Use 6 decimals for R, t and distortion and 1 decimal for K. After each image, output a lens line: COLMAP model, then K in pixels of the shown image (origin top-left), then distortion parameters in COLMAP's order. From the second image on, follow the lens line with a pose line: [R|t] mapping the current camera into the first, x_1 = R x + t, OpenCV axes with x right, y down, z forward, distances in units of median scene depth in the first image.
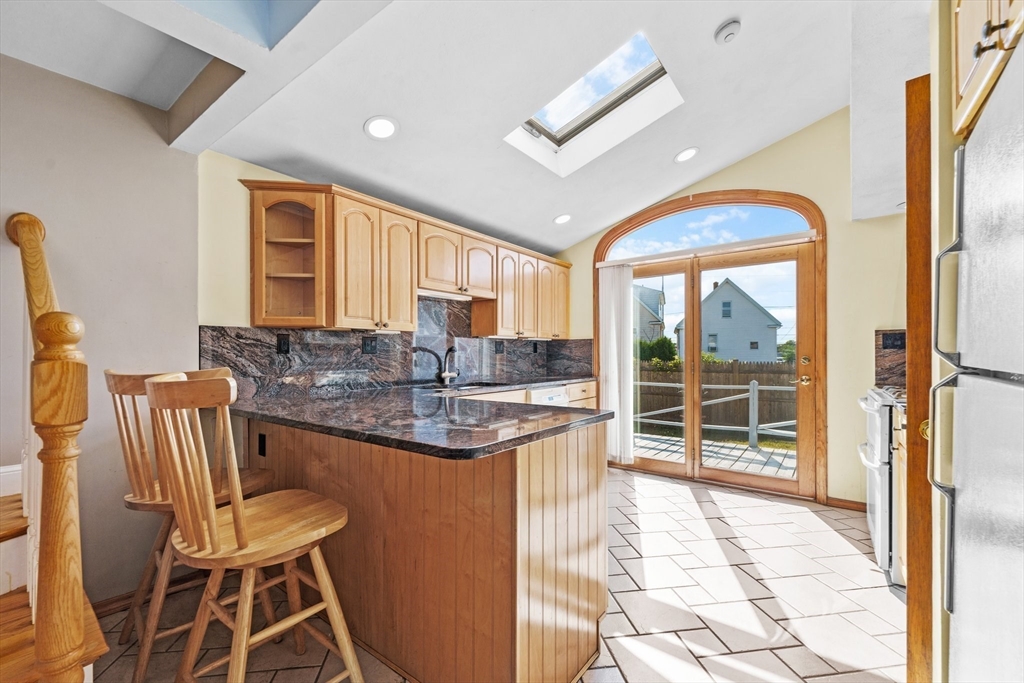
lens RADIAL K [[425.8, 0, 512.7], [0, 425.8, 341.2], [0, 0, 1]] dist [-0.000038, -0.000034]
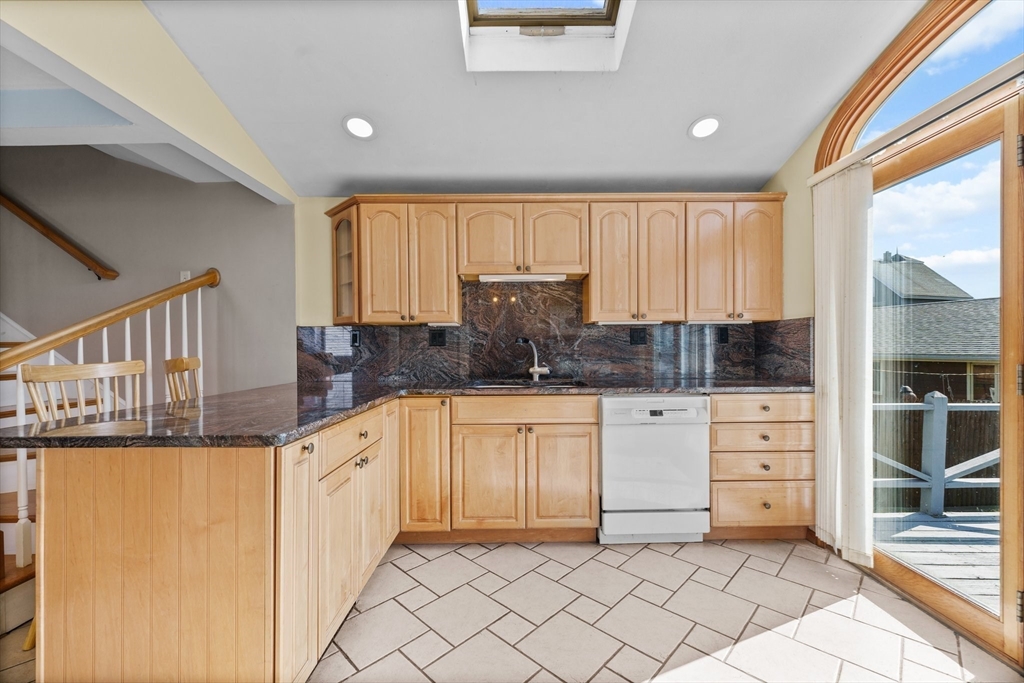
lens RADIAL K [[415.1, 0, 512.0], [0, 415.1, 341.5], [0, 0, 1]] dist [-0.000976, -0.000169]
pose [[0.614525, -0.017565, -0.788702, 0.460667], [0.028154, 0.999604, -0.000326, 0.019614], [0.788395, -0.022005, 0.614775, 0.435963]]
